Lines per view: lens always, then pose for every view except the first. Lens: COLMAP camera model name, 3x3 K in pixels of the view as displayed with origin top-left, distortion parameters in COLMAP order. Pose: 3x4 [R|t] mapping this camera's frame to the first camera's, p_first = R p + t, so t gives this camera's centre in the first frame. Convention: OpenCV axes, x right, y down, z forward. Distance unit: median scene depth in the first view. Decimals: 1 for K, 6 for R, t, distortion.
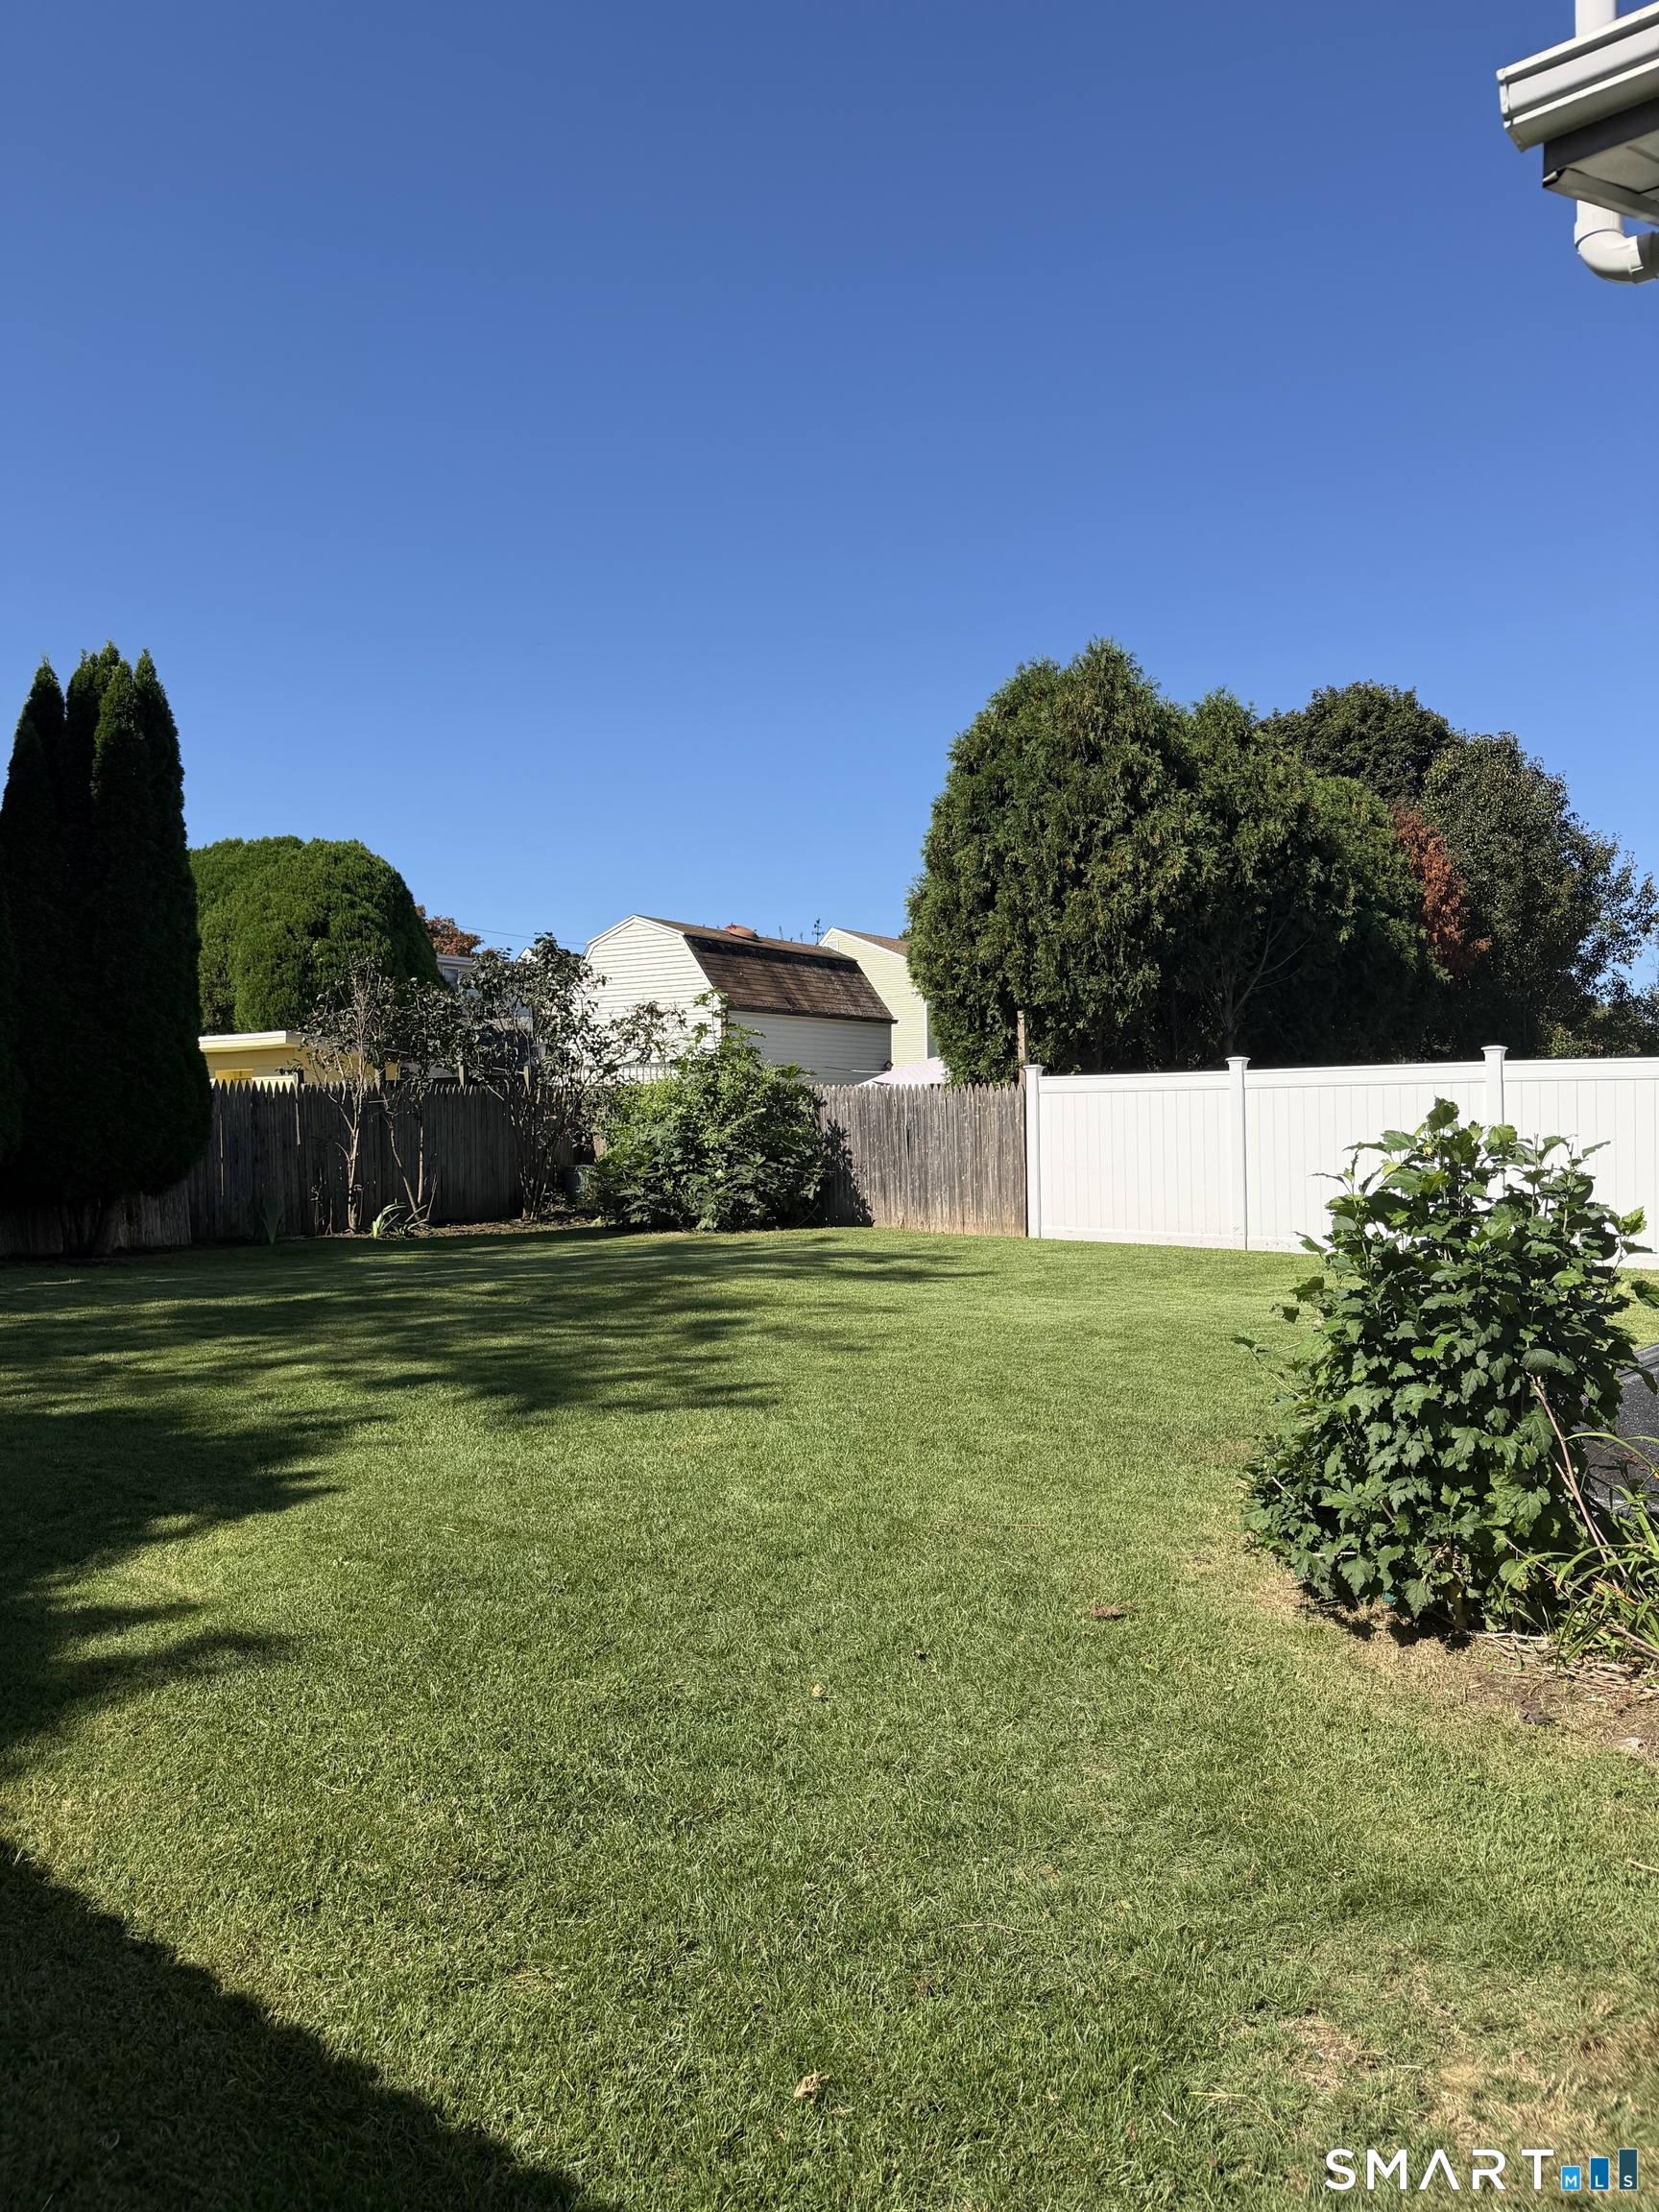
lens RADIAL K [[1555.6, 0, 832.1], [0, 1555.6, 1117.3], [0, 0, 1]] dist [0.038965, -0.083487]
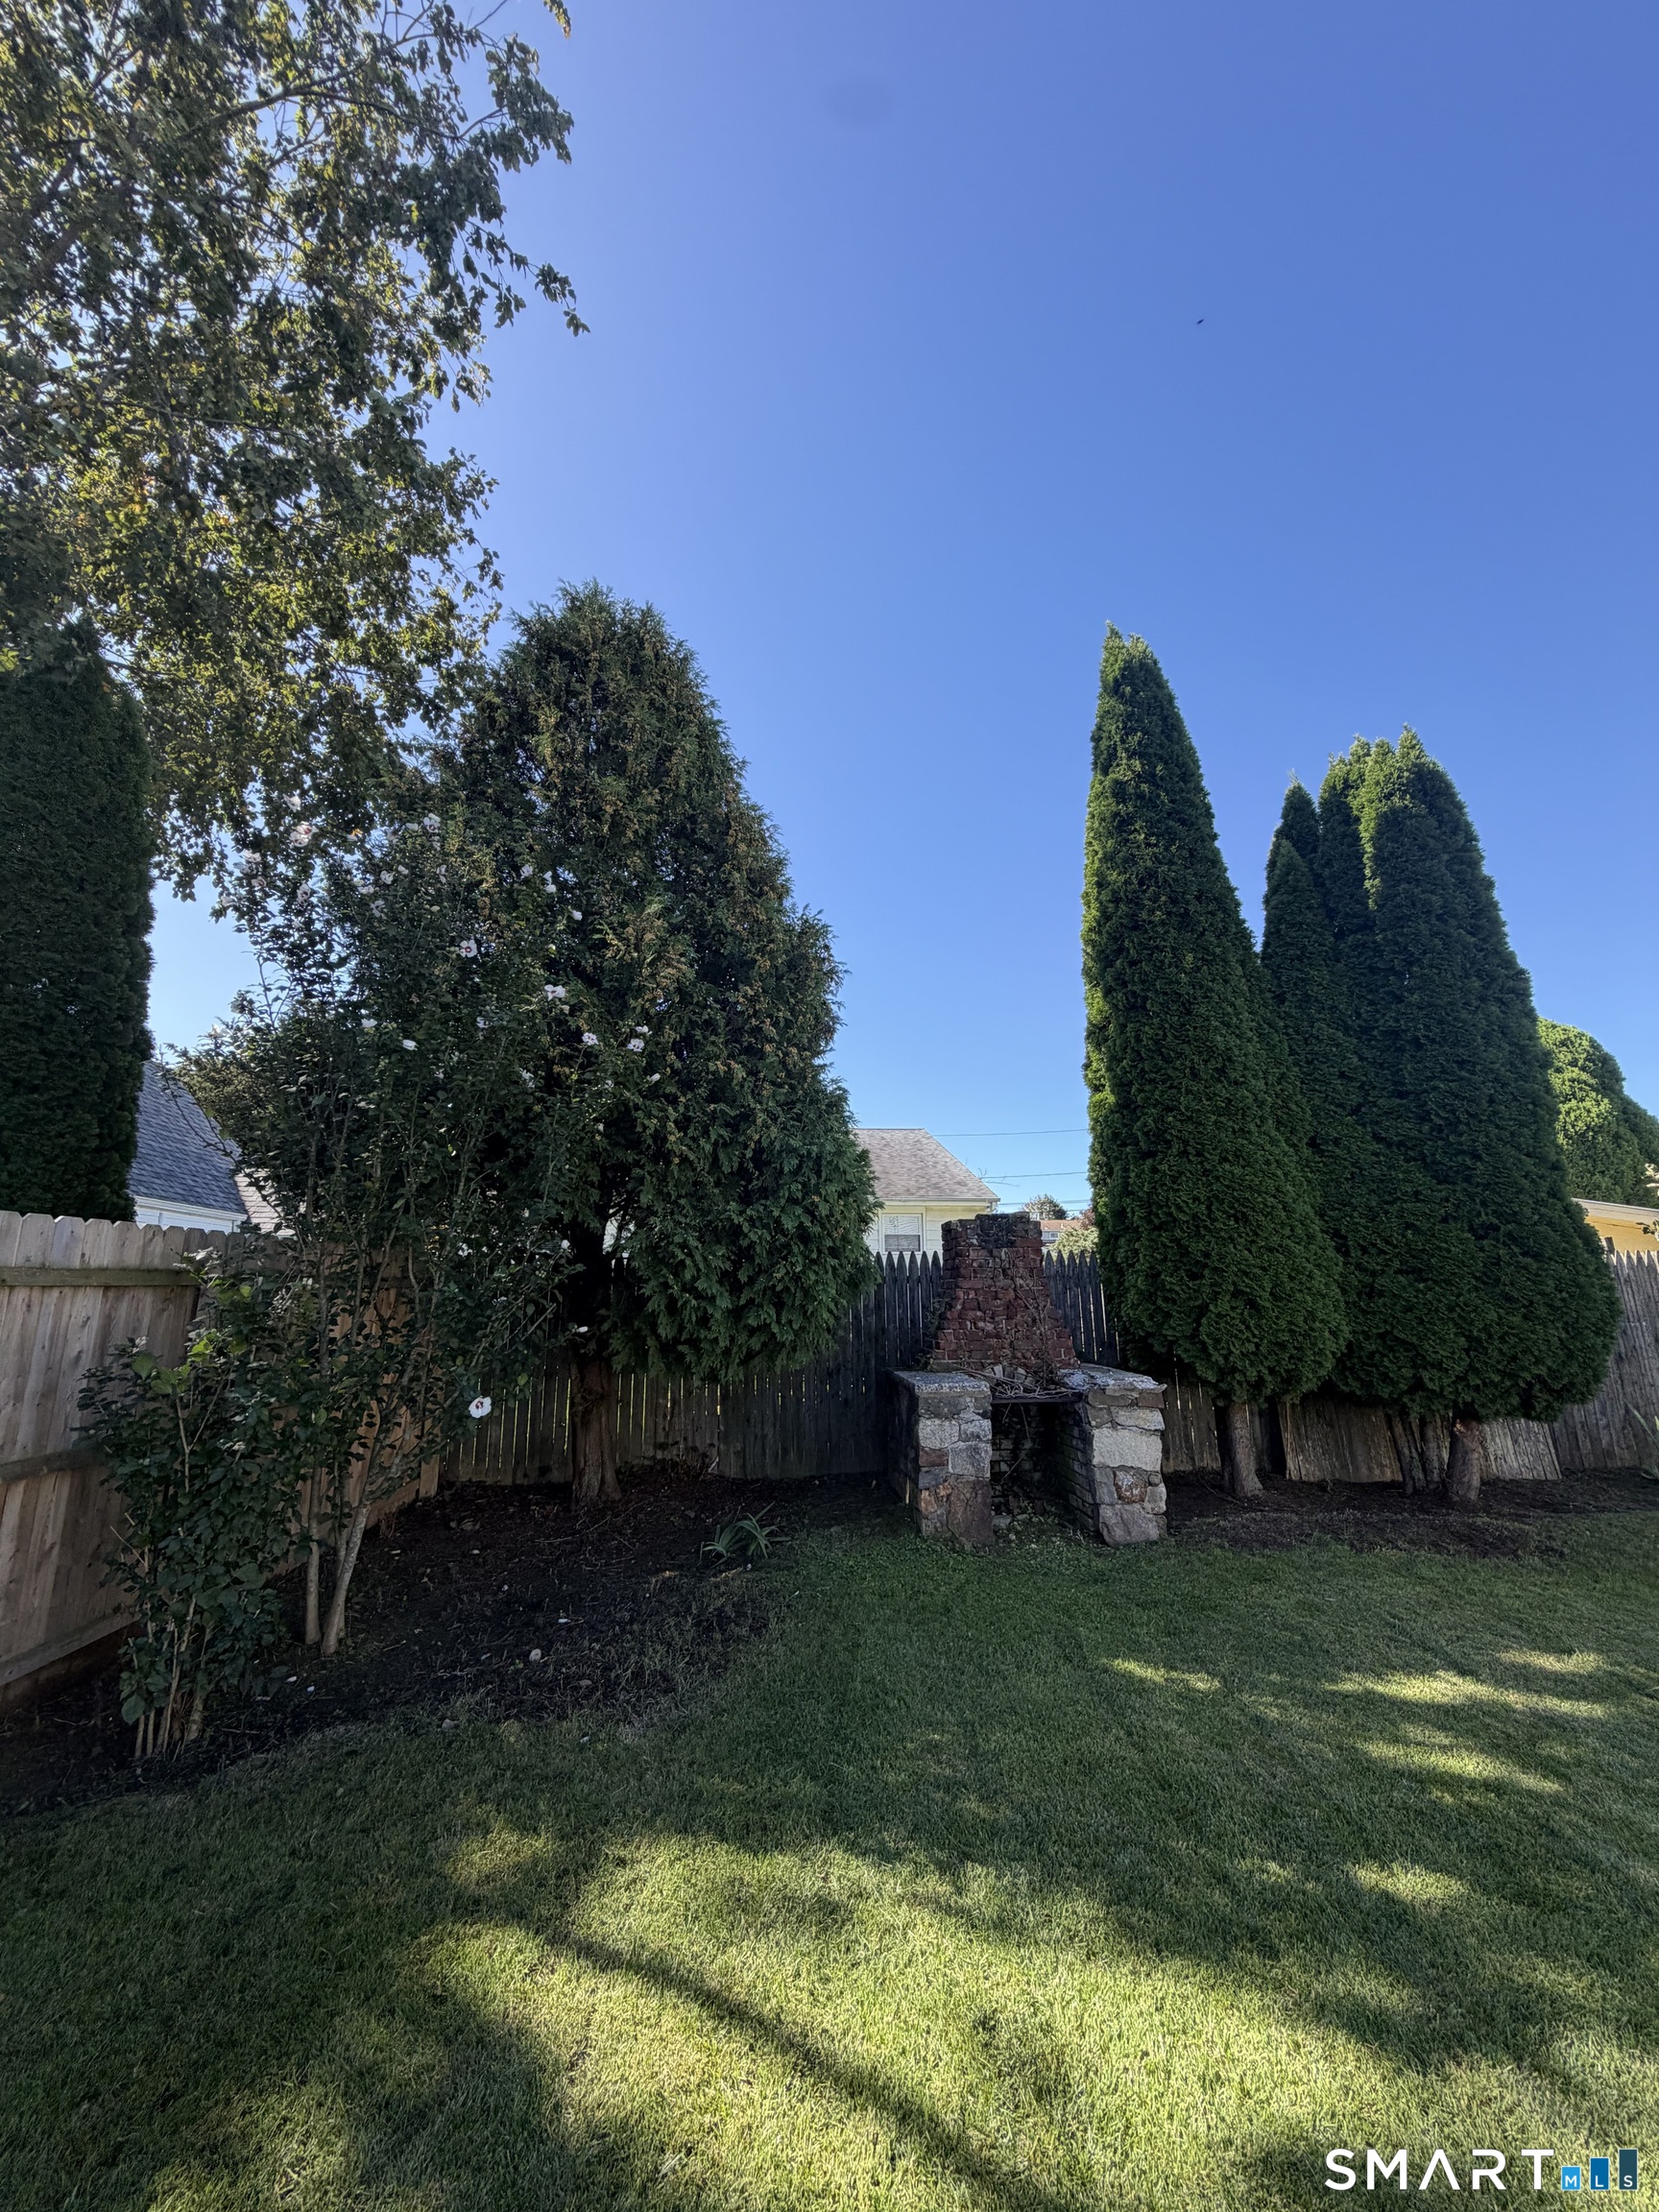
lens RADIAL K [[822.3, 0, 831.5], [0, 822.3, 1103.9], [0, 0, 1]] dist [0.015173, 0.000012]
pose [[0.645227, -0.134000, -0.752148, -0.341640], [-0.014218, 0.982222, -0.187186, -0.013777], [0.763859, 0.131472, 0.631851, 0.516750]]
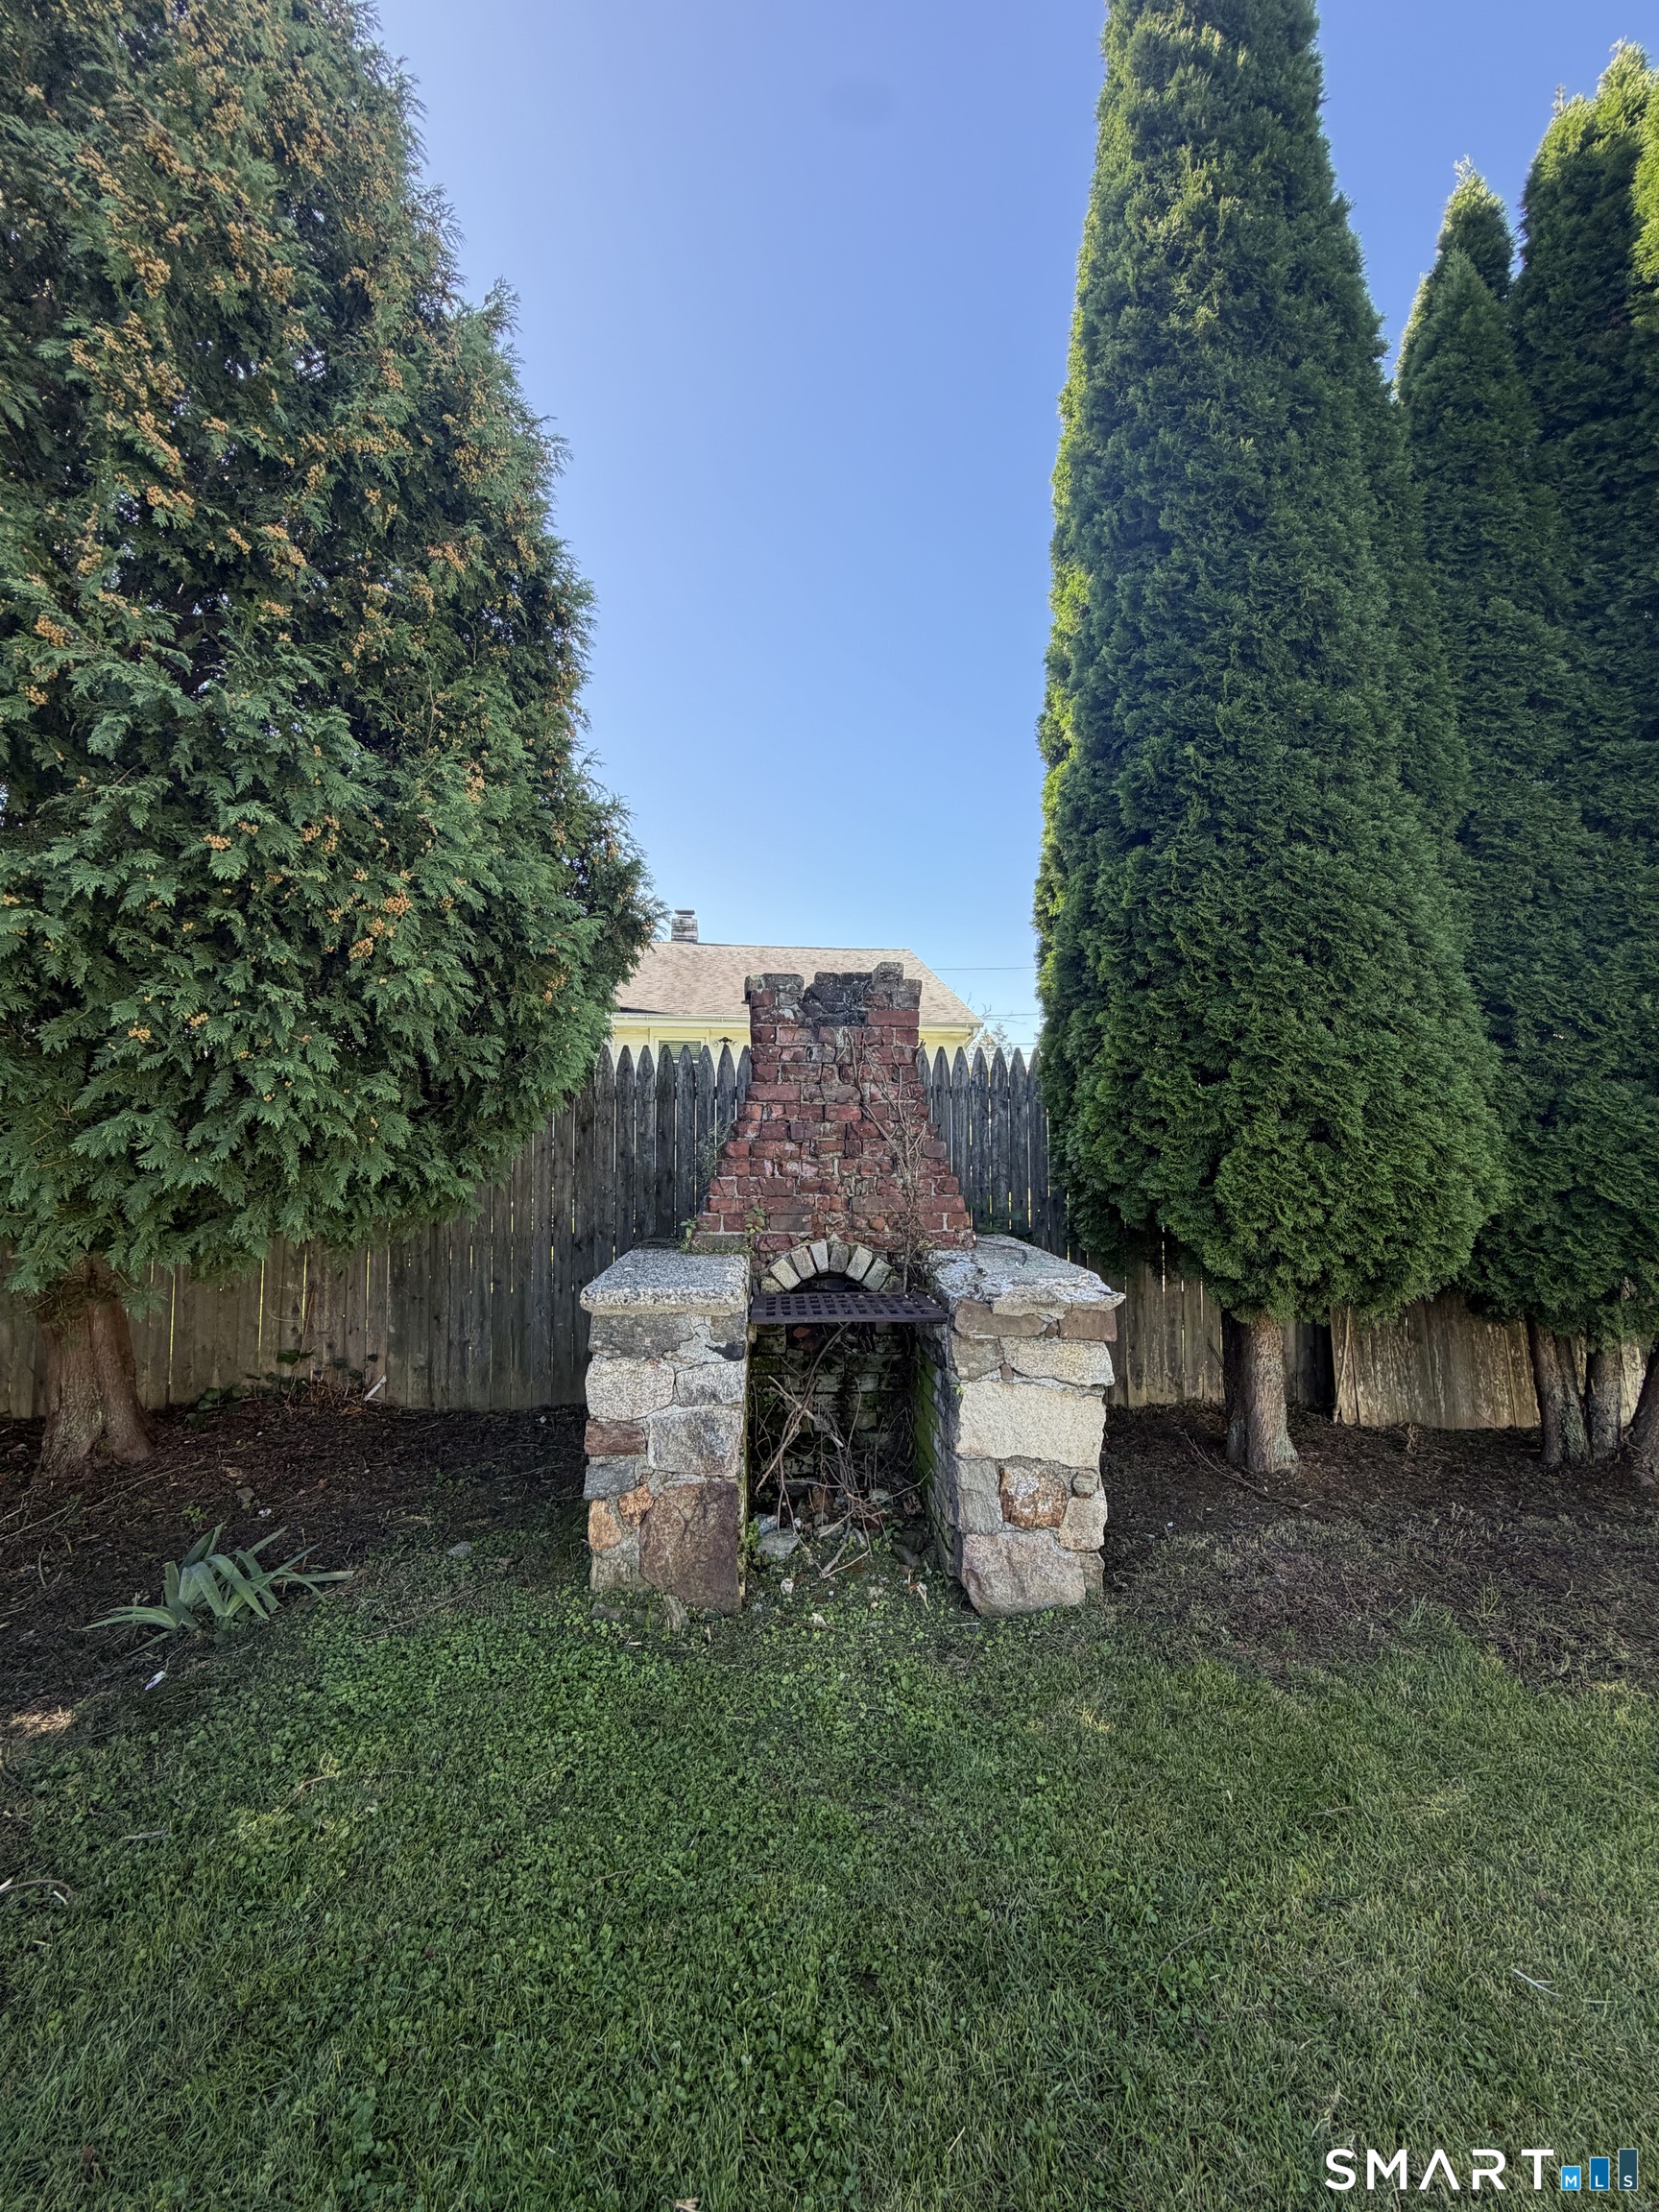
lens RADIAL K [[822.3, 0, 831.5], [0, 822.3, 1103.9], [0, 0, 1]] dist [0.015173, 0.000012]
pose [[0.627516, 0.009756, -0.778542, -0.429686], [-0.023816, 0.999694, -0.006669, -0.000954], [0.778239, 0.022726, 0.627557, 0.694091]]
